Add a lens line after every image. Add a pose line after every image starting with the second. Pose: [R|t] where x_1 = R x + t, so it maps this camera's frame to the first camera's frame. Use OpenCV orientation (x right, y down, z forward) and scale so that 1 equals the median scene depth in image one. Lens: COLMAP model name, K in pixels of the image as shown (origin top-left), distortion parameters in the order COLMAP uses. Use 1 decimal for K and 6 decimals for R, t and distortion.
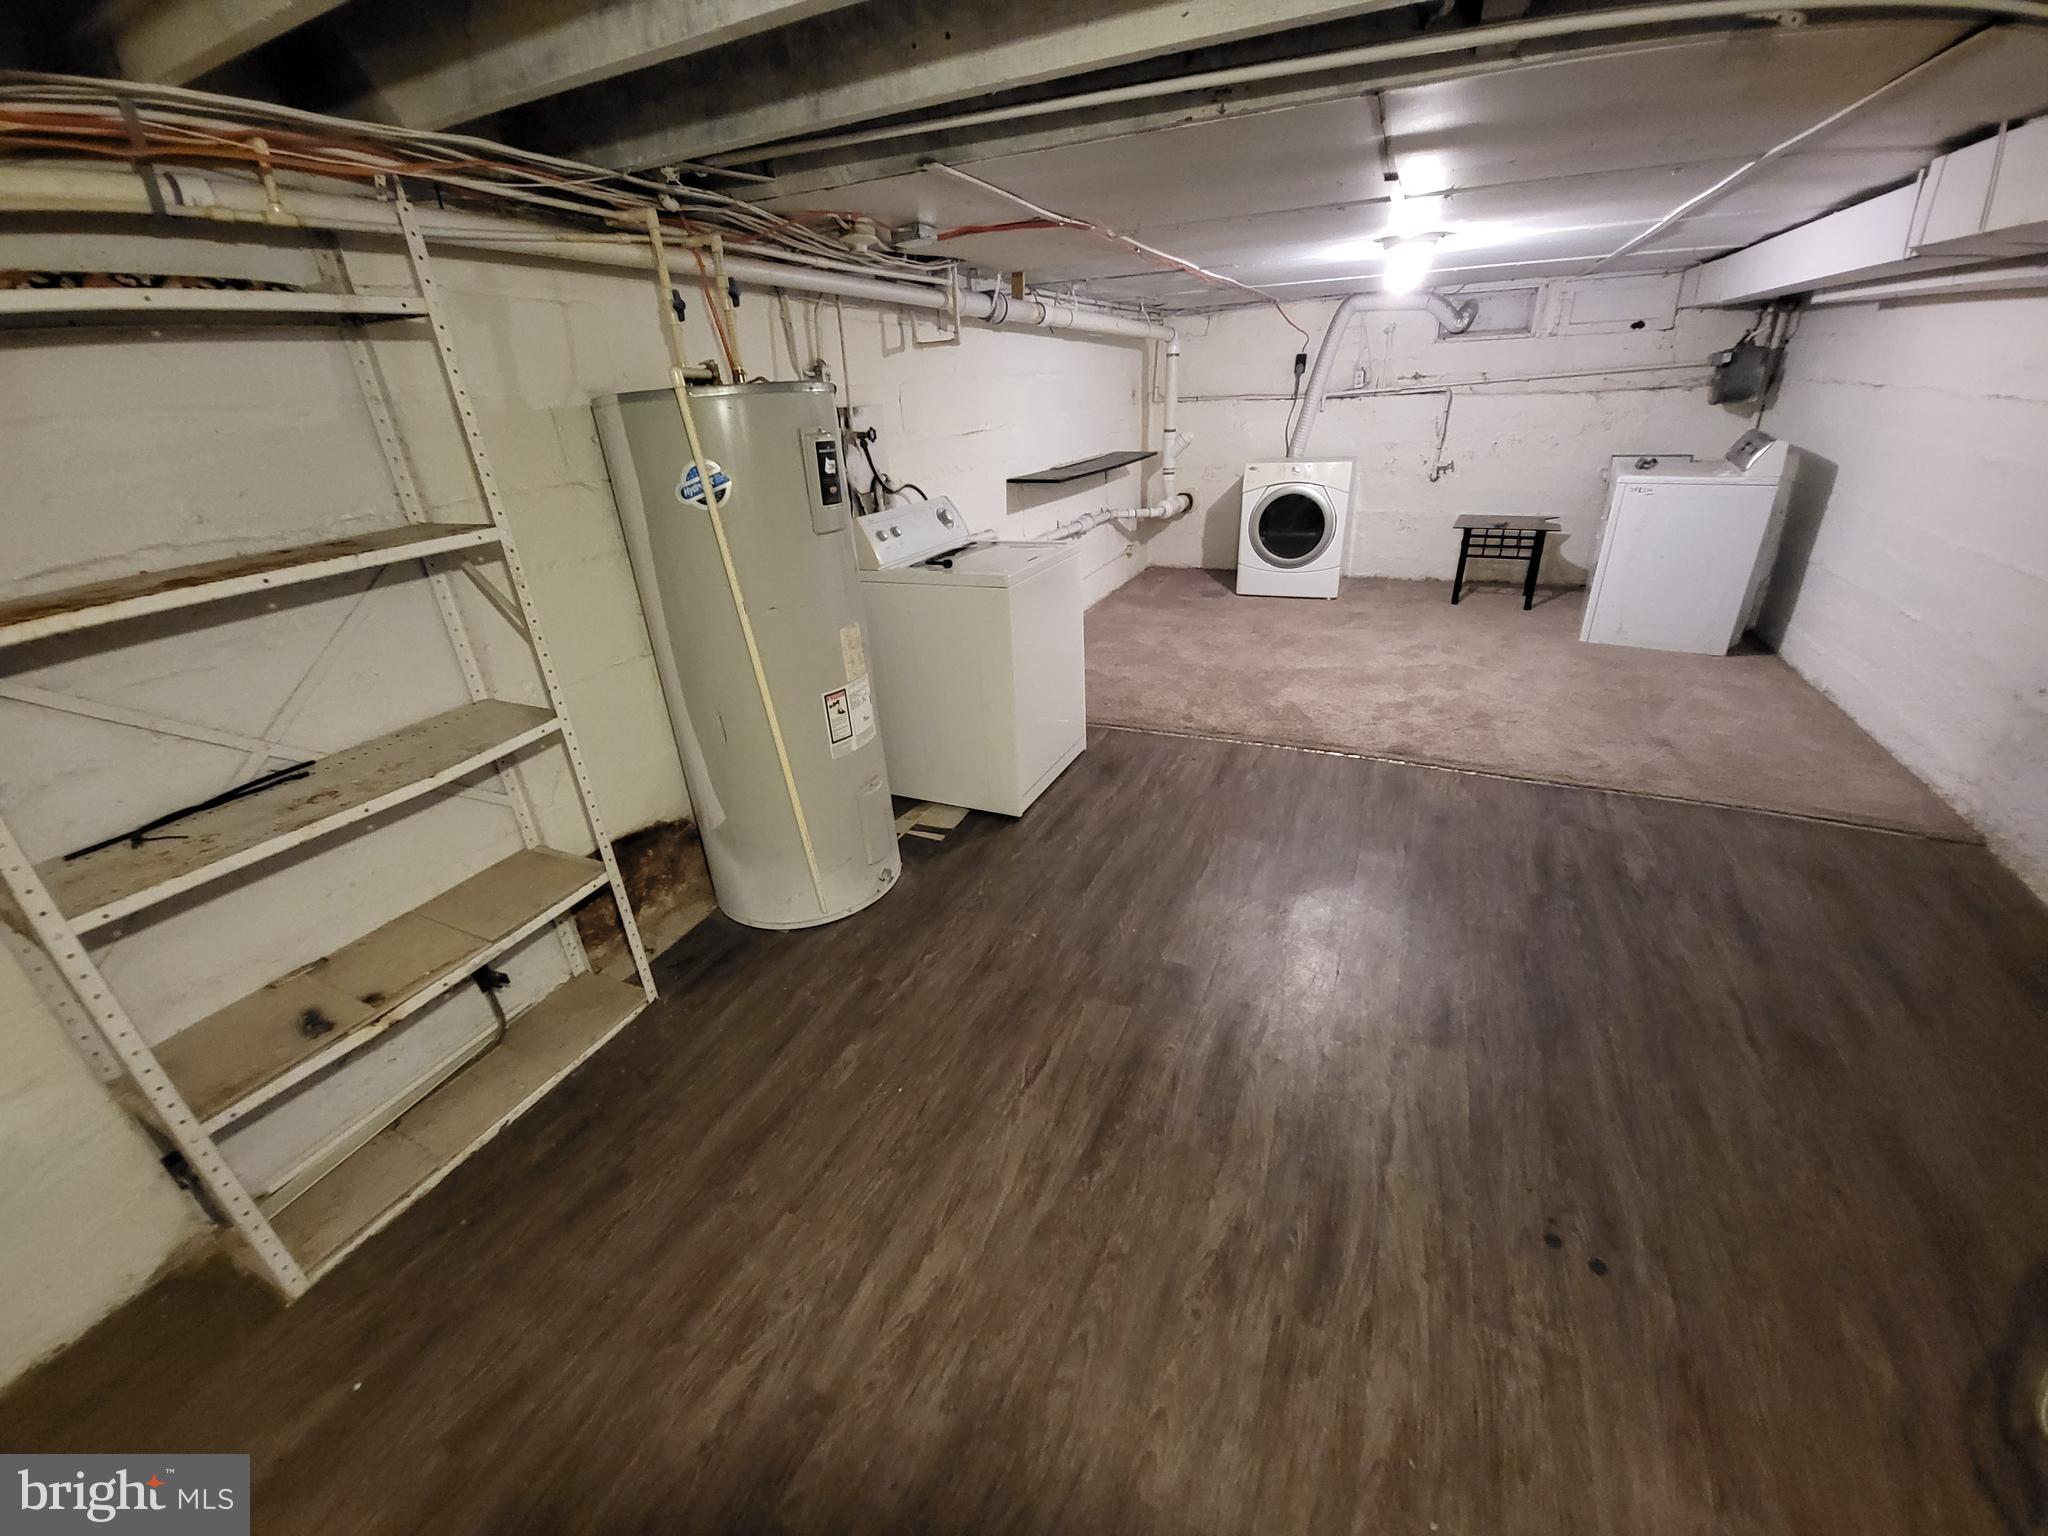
lens RADIAL K [[811.1, 0, 1024.0], [0, 811.1, 768.0], [0, 0, 1]] dist [0.002763, -0.010090]
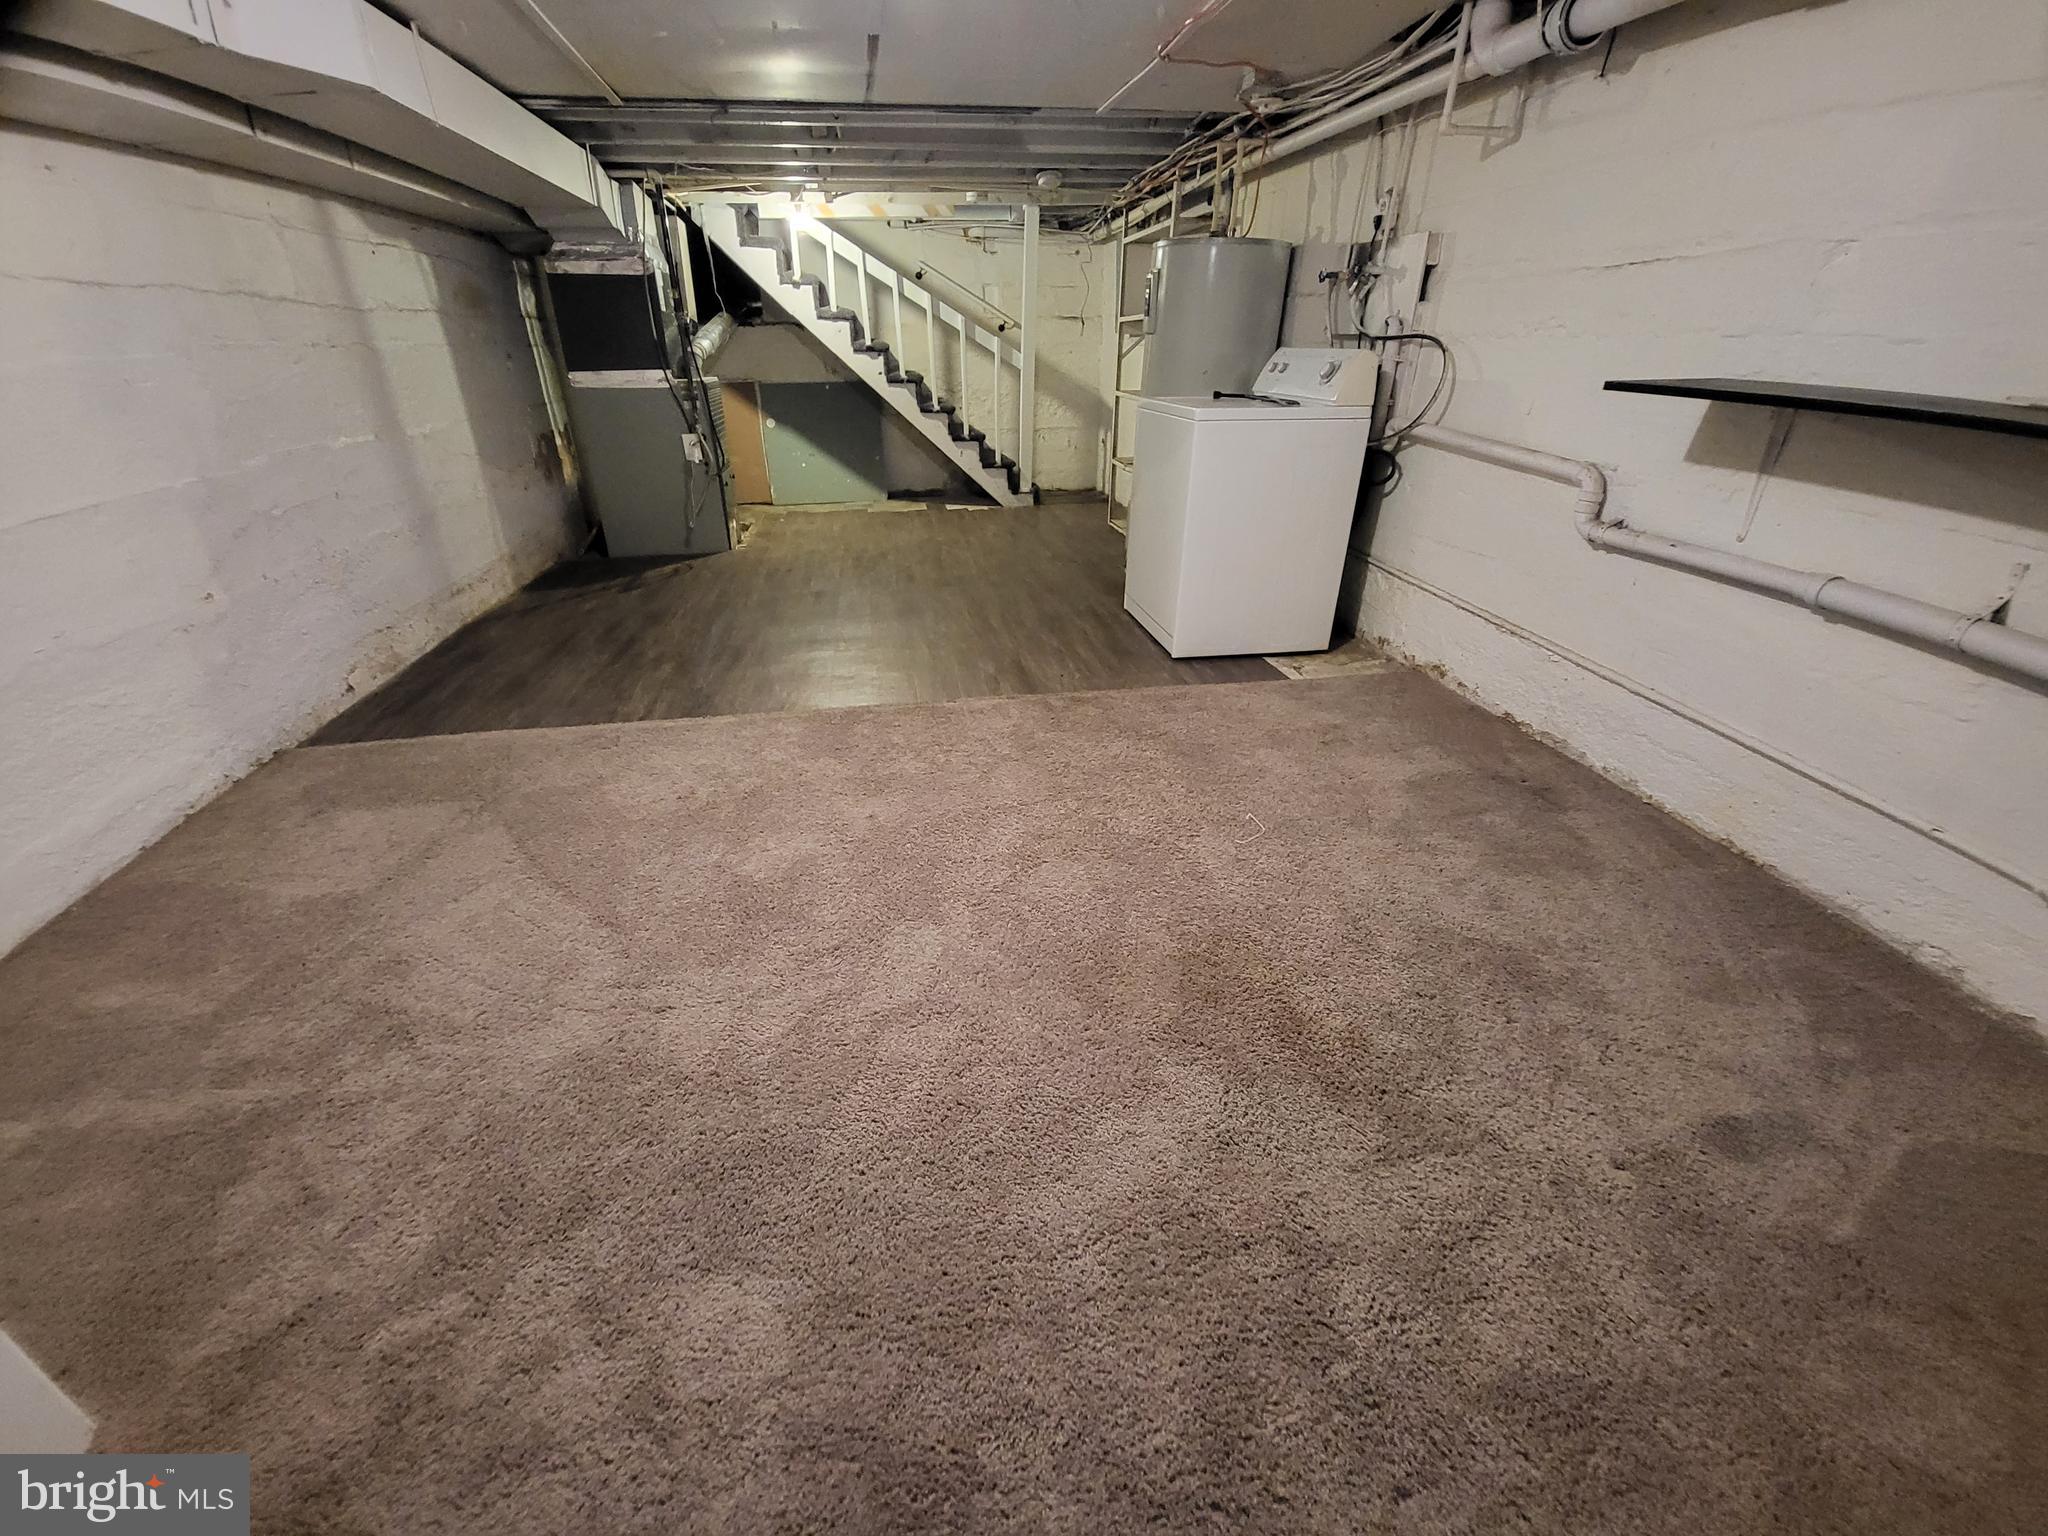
lens RADIAL K [[811.1, 0, 1024.0], [0, 811.1, 768.0], [0, 0, 1]] dist [0.002763, -0.010090]
pose [[-0.816867, 0.321714, -0.478777, 0.954770], [-0.195754, 0.626152, 0.754728, -0.831101], [0.542594, 0.710235, -0.448506, 1.973630]]
